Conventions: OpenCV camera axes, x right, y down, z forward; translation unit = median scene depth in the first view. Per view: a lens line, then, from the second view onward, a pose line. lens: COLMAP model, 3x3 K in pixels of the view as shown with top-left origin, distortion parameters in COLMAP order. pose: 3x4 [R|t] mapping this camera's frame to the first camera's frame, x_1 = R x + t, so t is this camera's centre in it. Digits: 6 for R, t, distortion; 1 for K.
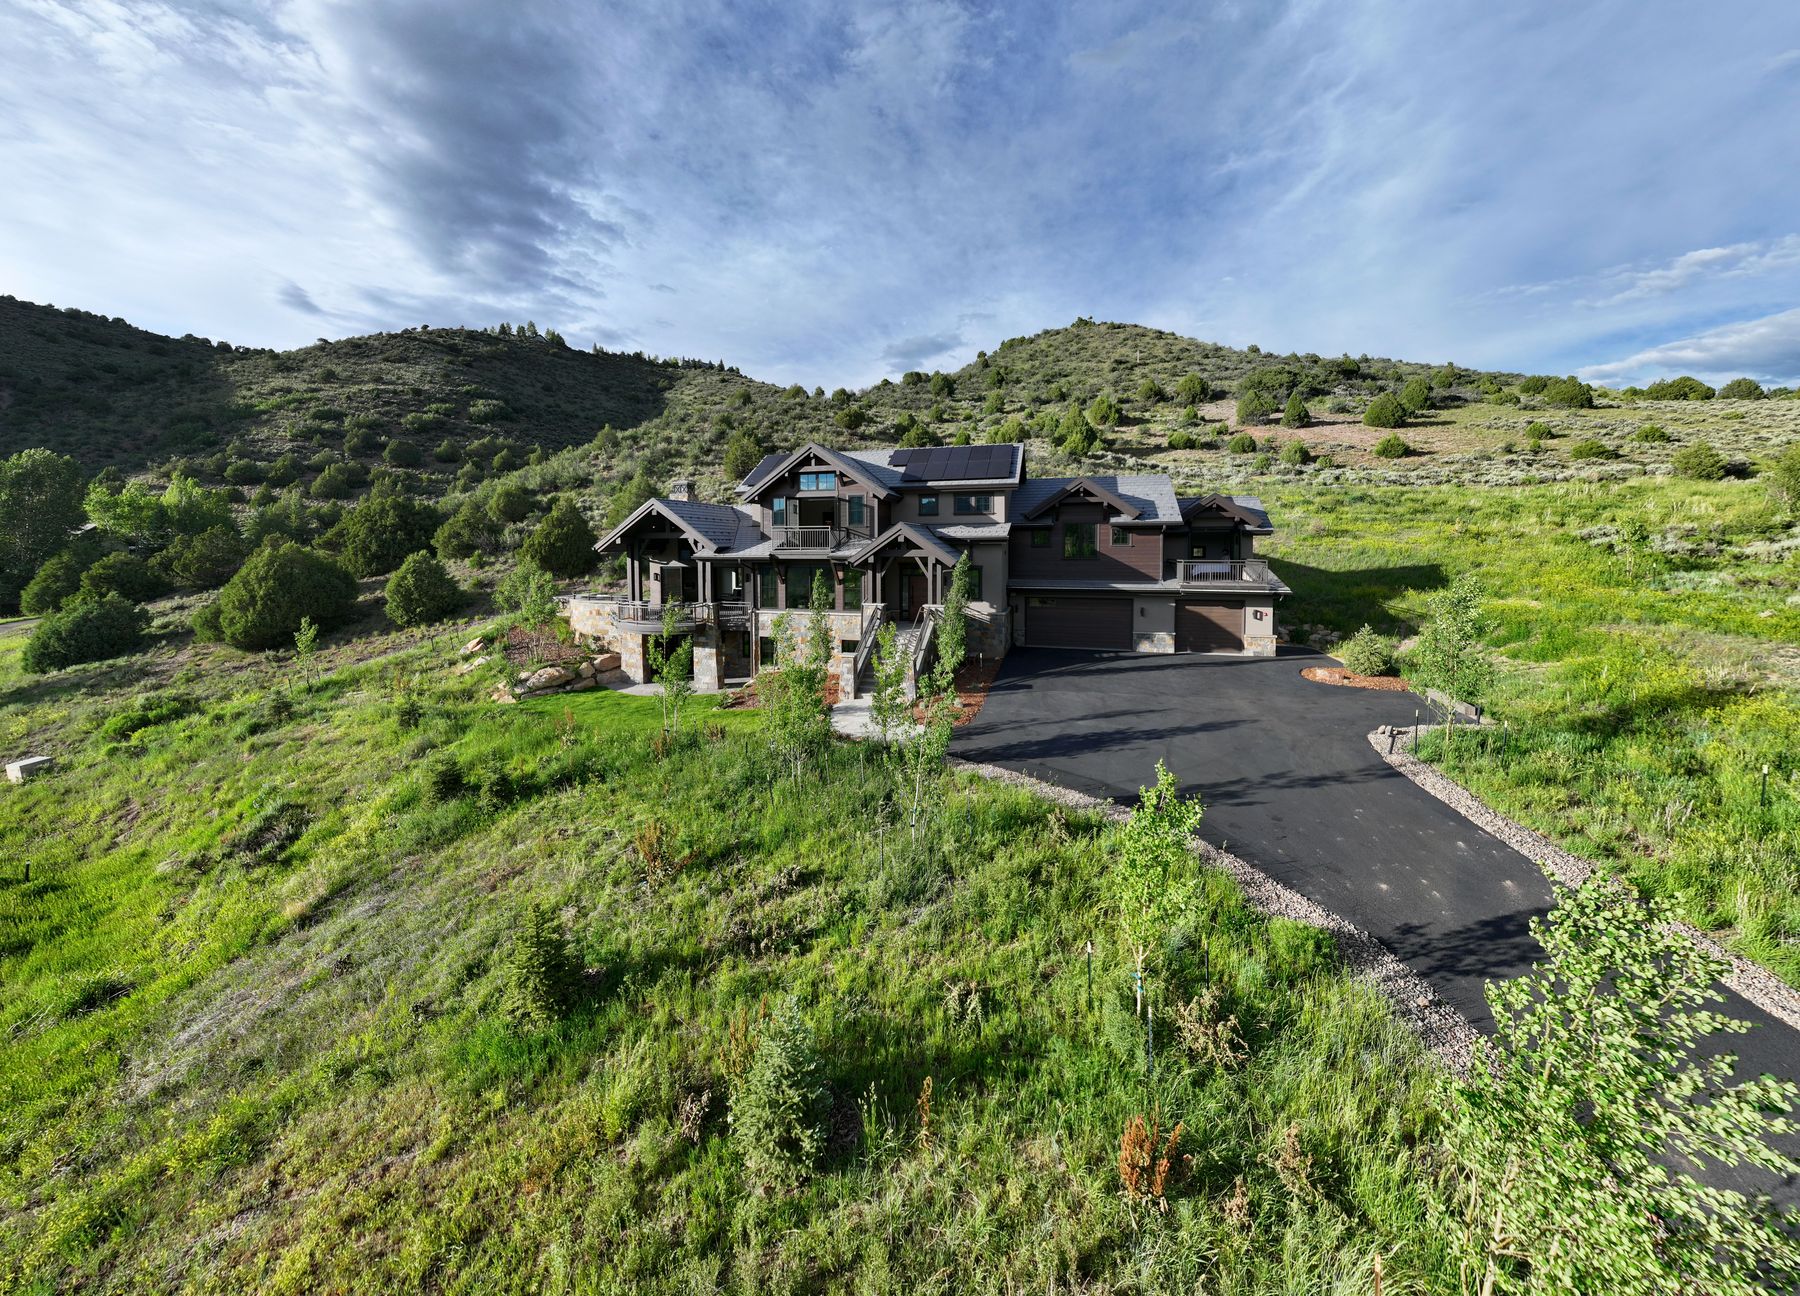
lens RADIAL K [[589.2, 0, 898.1], [0, 589.2, 569.2], [0, 0, 1]] dist [0.004287, 0.000004]
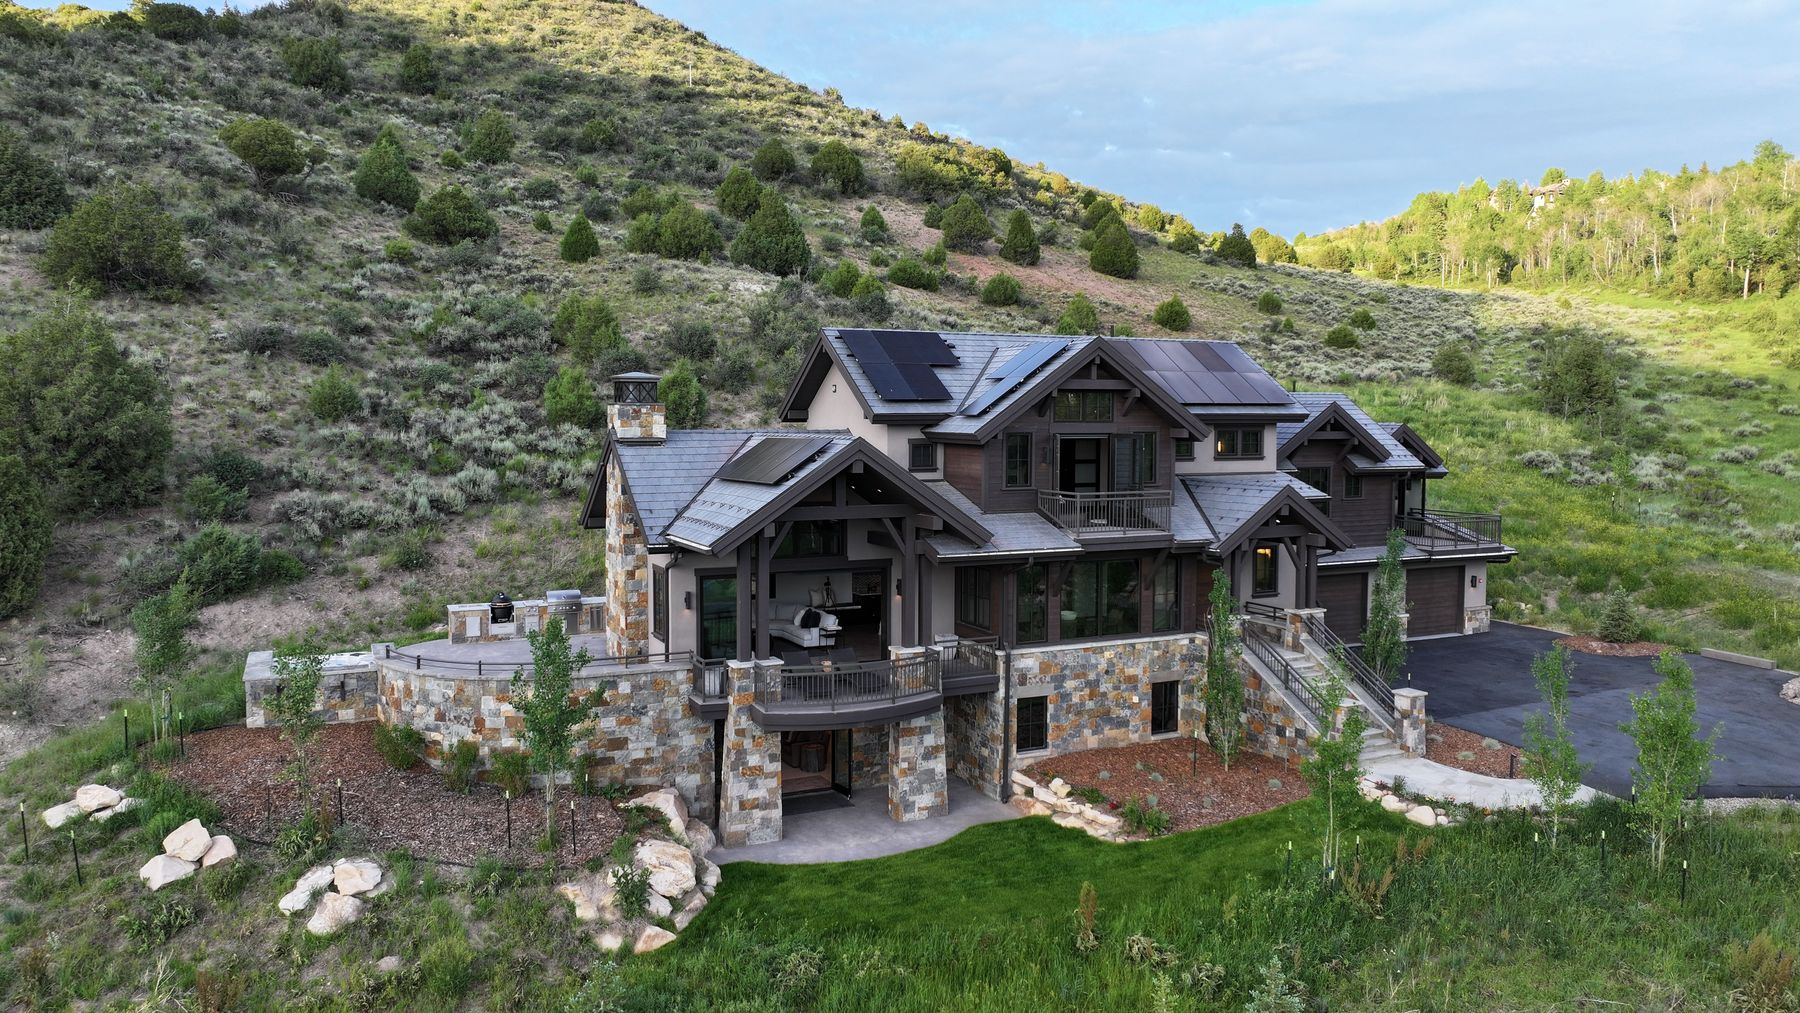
lens RADIAL K [[1258.5, 0, 899.1], [0, 1258.5, 503.4], [0, 0, 1]] dist [0.007364, 0.007480]
pose [[0.746721, -0.039741, 0.663949, -0.915475], [0.022564, 0.999152, 0.034428, -0.087771], [-0.664754, -0.010727, 0.746985, 0.199429]]
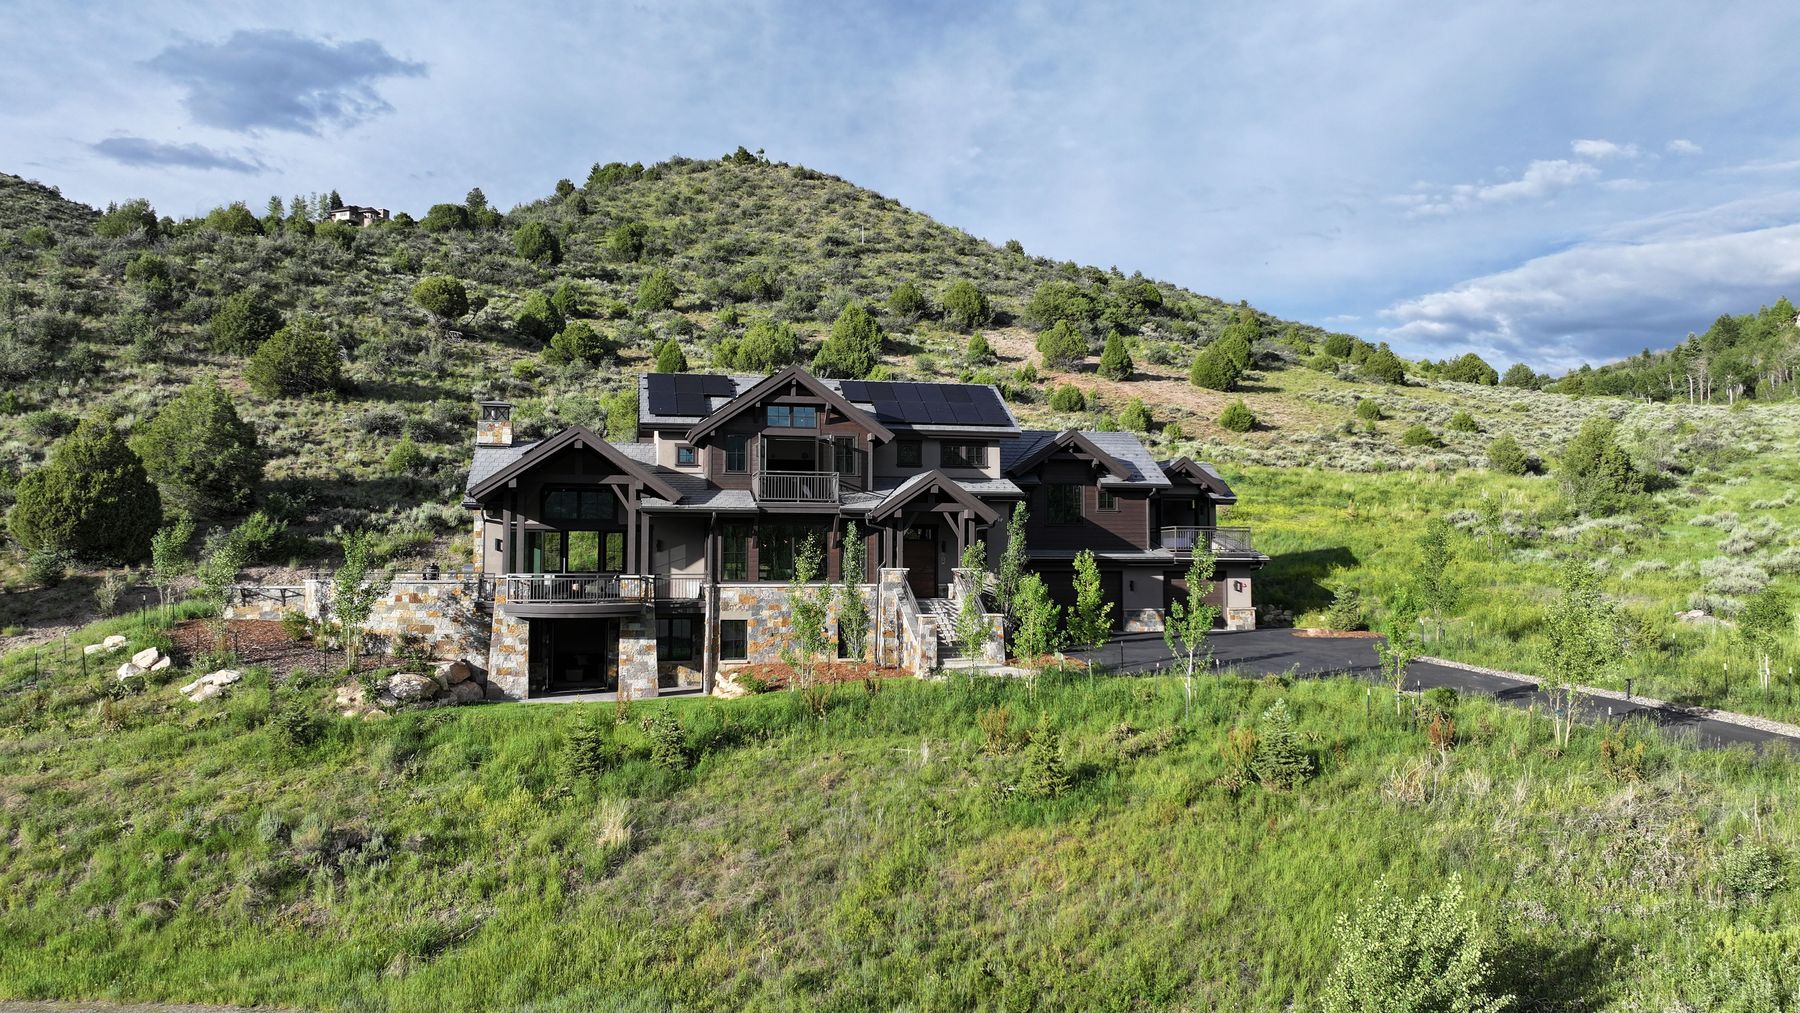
lens RADIAL K [[1258.5, 0, 894.8], [0, 1258.5, 506.6], [0, 0, 1]] dist [0.007364, 0.007480]
pose [[0.879298, 0.030646, 0.475285, -0.688164], [0.014296, 0.995780, -0.090657, 0.103426], [-0.476057, 0.086509, 0.875149, -0.422302]]
